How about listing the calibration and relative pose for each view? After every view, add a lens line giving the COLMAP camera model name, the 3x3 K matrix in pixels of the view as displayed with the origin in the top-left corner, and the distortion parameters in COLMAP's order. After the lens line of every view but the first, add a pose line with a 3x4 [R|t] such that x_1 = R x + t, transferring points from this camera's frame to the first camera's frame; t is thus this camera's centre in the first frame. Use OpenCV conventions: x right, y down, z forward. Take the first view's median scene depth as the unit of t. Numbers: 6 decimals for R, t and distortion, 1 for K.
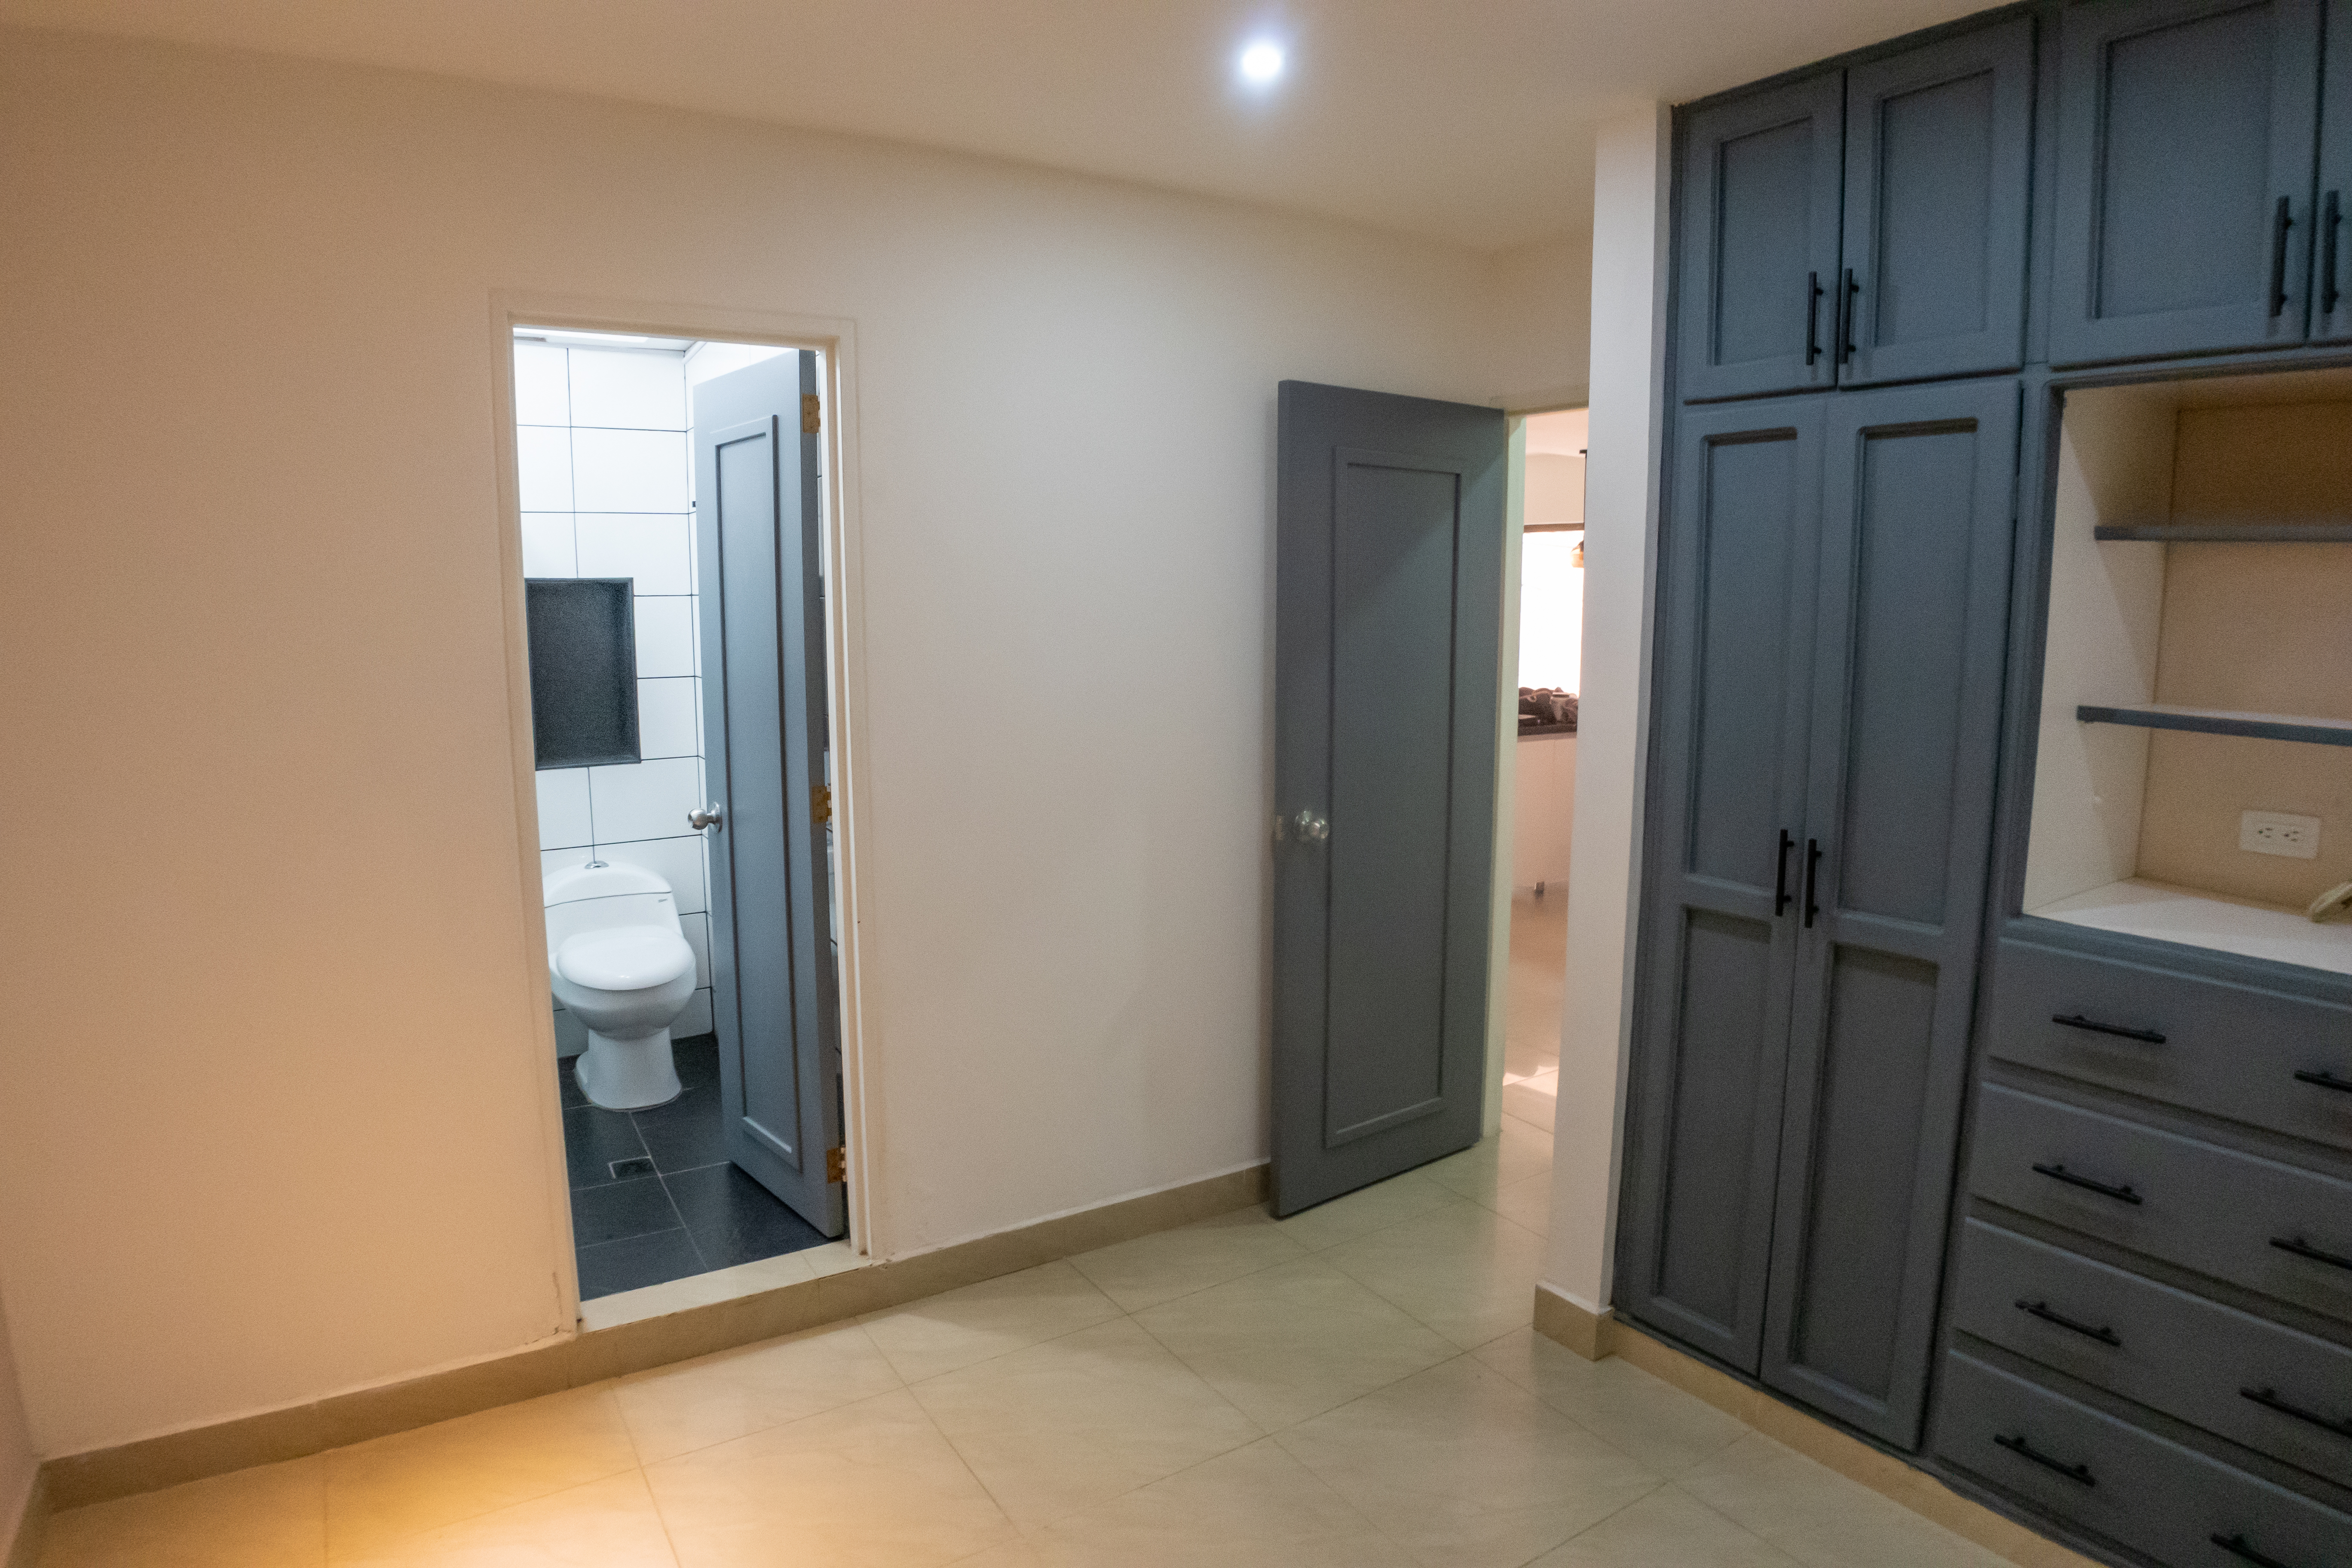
lens RADIAL K [[1351.2, 0, 1195.2], [0, 1351.2, 774.2], [0, 0, 1]] dist [-0.097876, 0.016935]
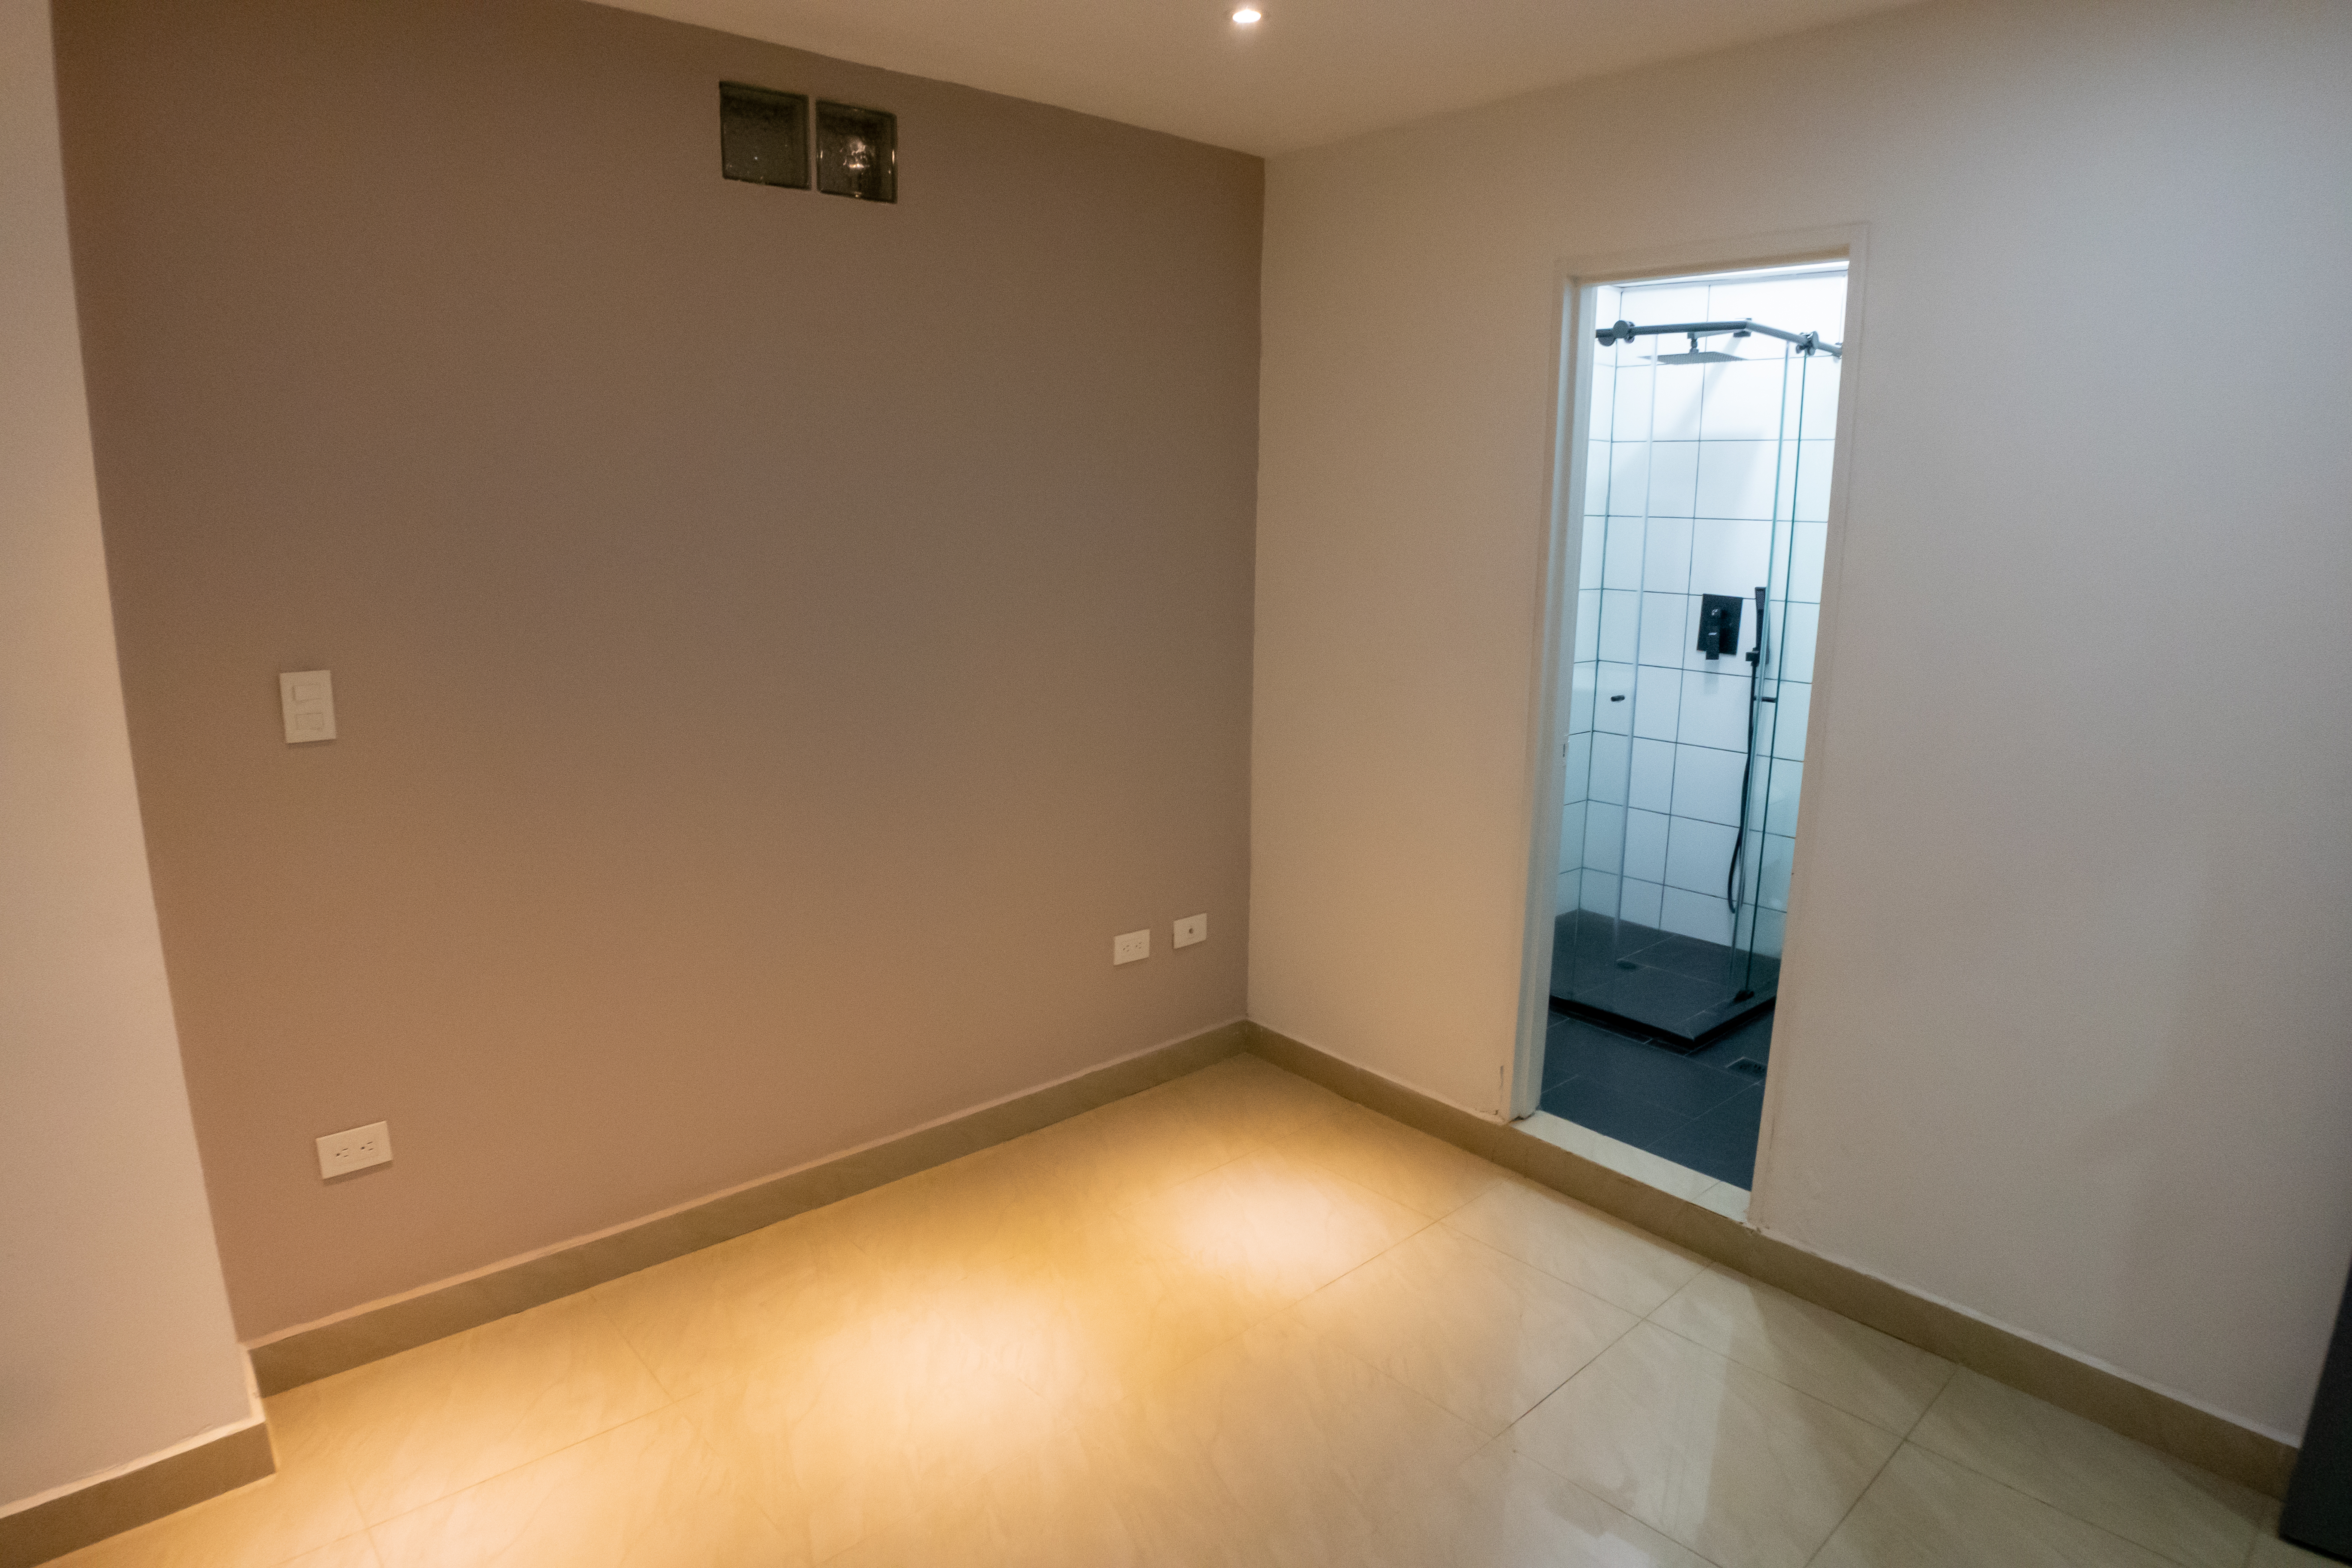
lens RADIAL K [[1351.2, 0, 1179.3], [0, 1351.2, 796.0], [0, 0, 1]] dist [-0.097876, 0.016935]
pose [[0.147247, 0.205443, -0.967529, 0.594647], [-0.151469, 0.971337, 0.183199, -0.048185], [0.977433, 0.119575, 0.174145, 0.421779]]
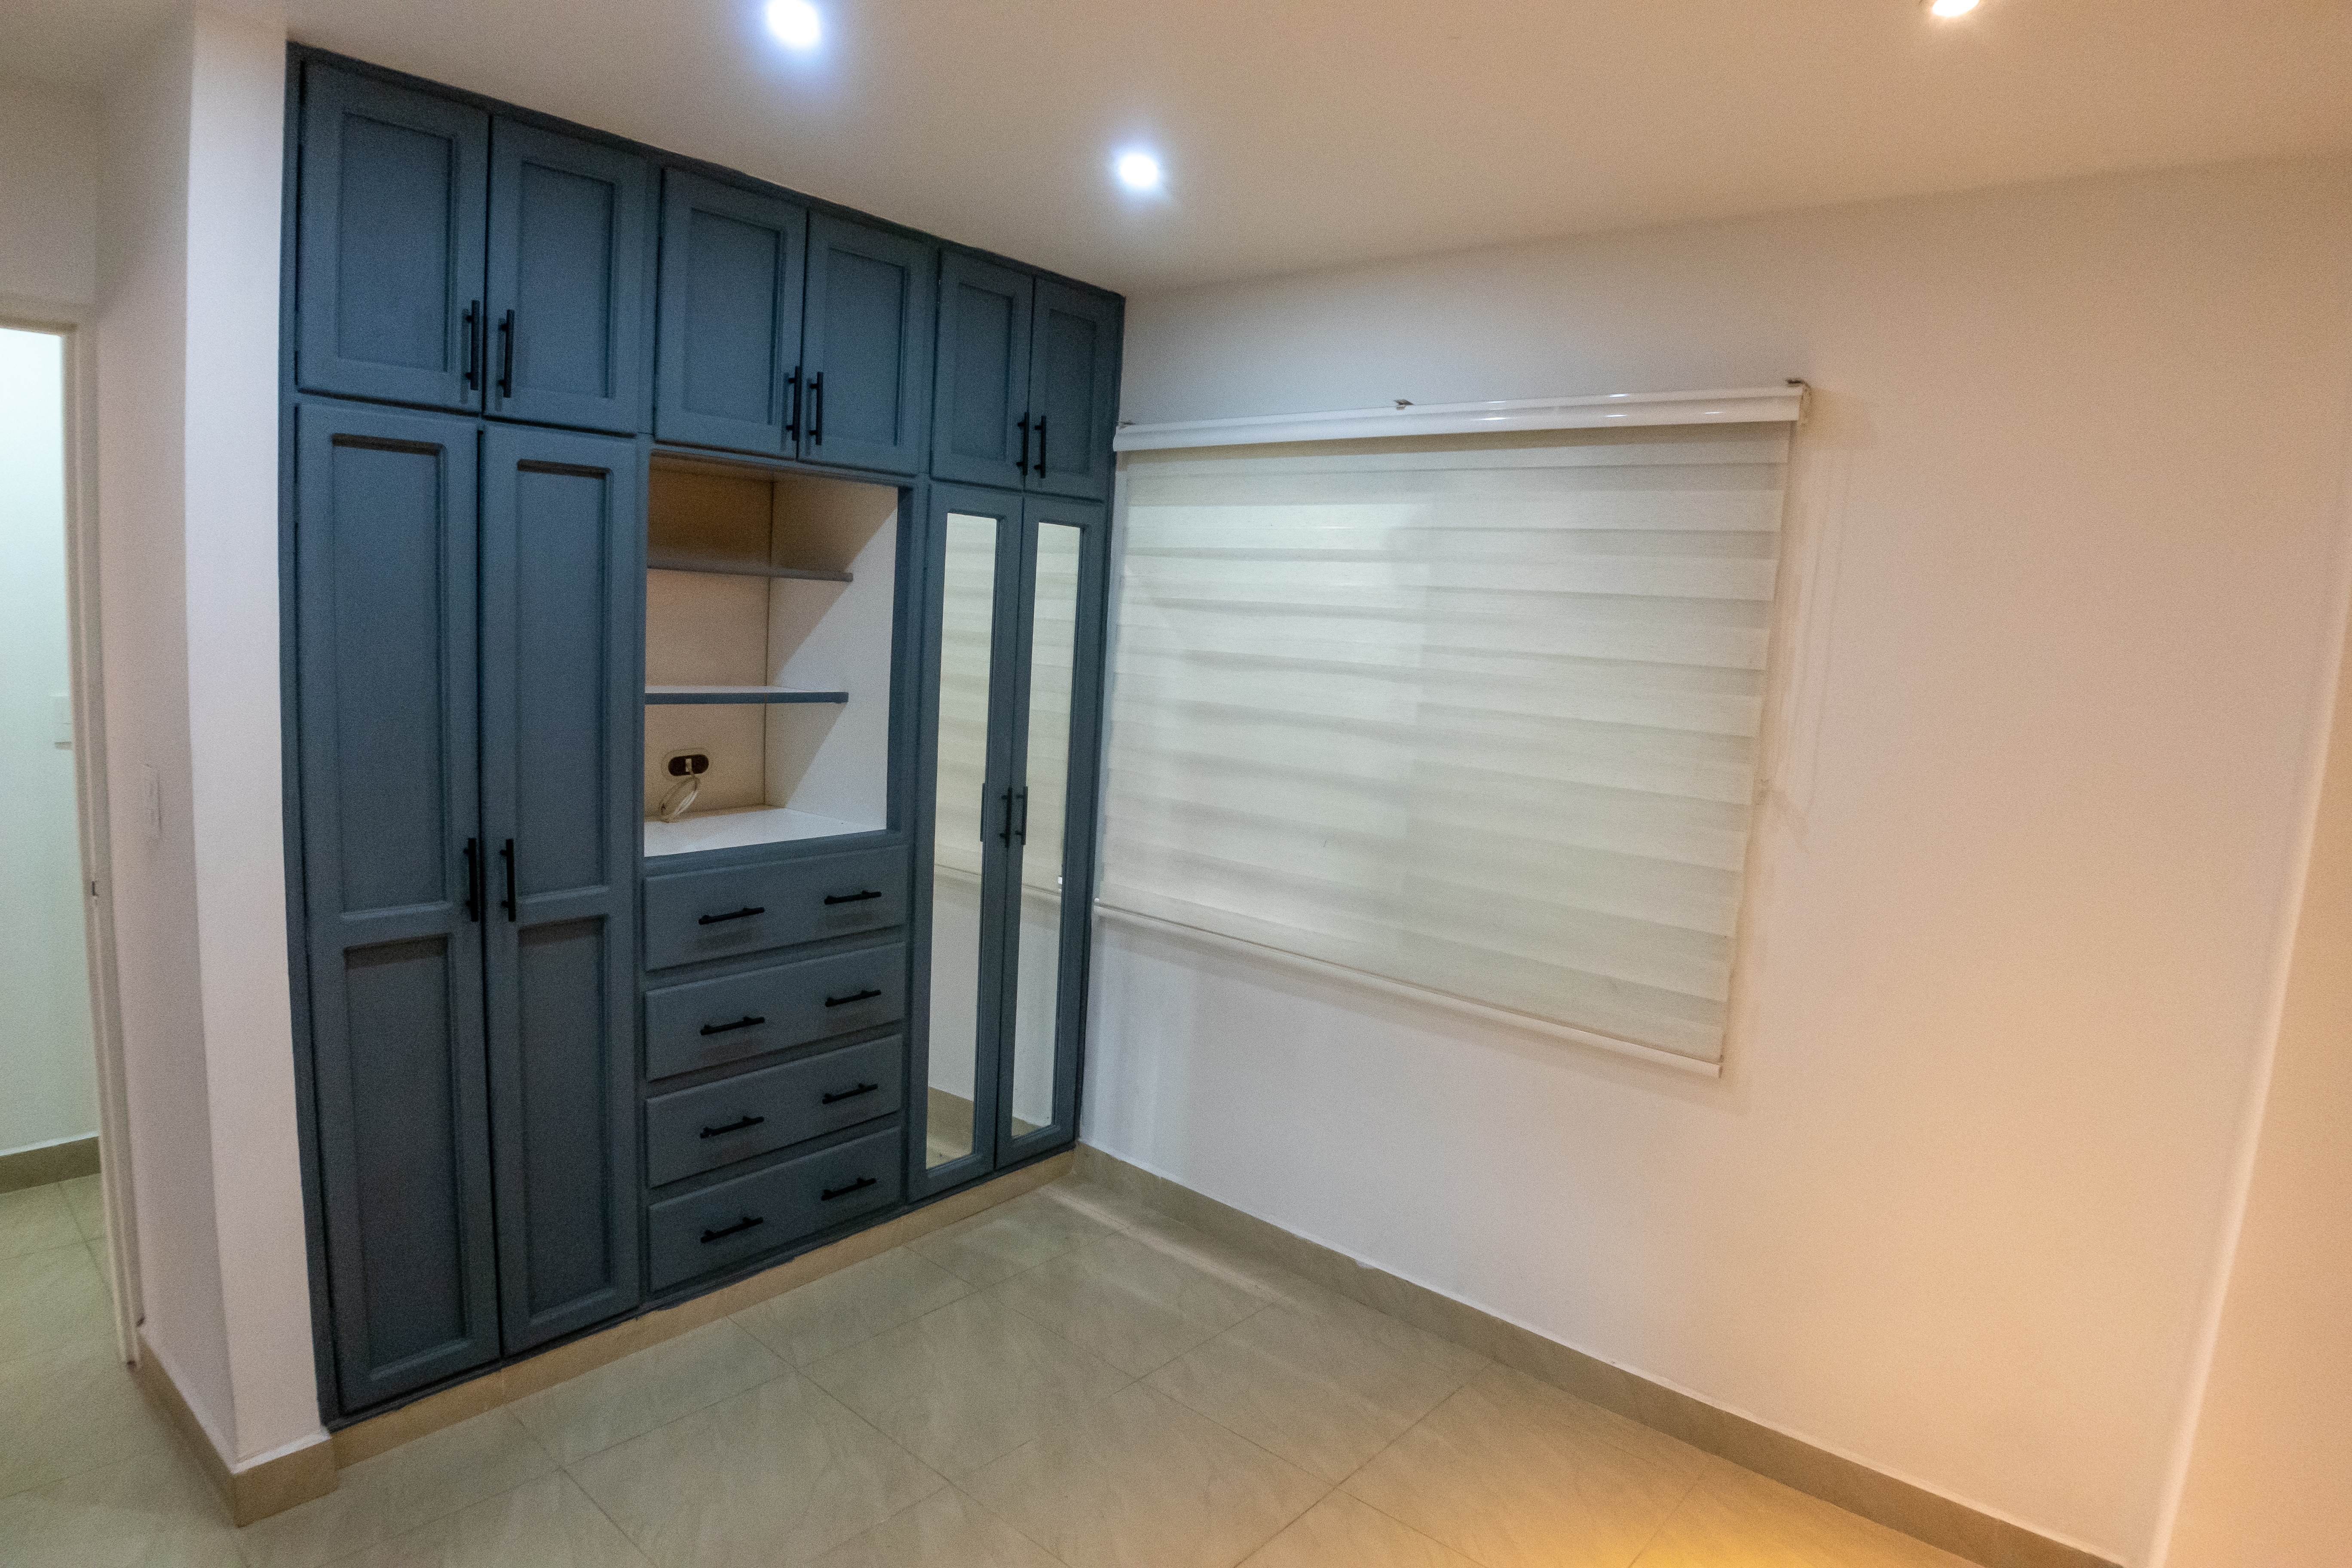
lens RADIAL K [[1279.1, 0, 1171.7], [0, 1279.1, 786.4], [0, 0, 1]] dist [-0.095585, -0.001390]
pose [[-0.266469, -0.136567, 0.954119, -0.650067], [0.081031, 0.983232, 0.163364, -0.116805], [-0.960431, 0.120845, -0.250935, 0.749995]]
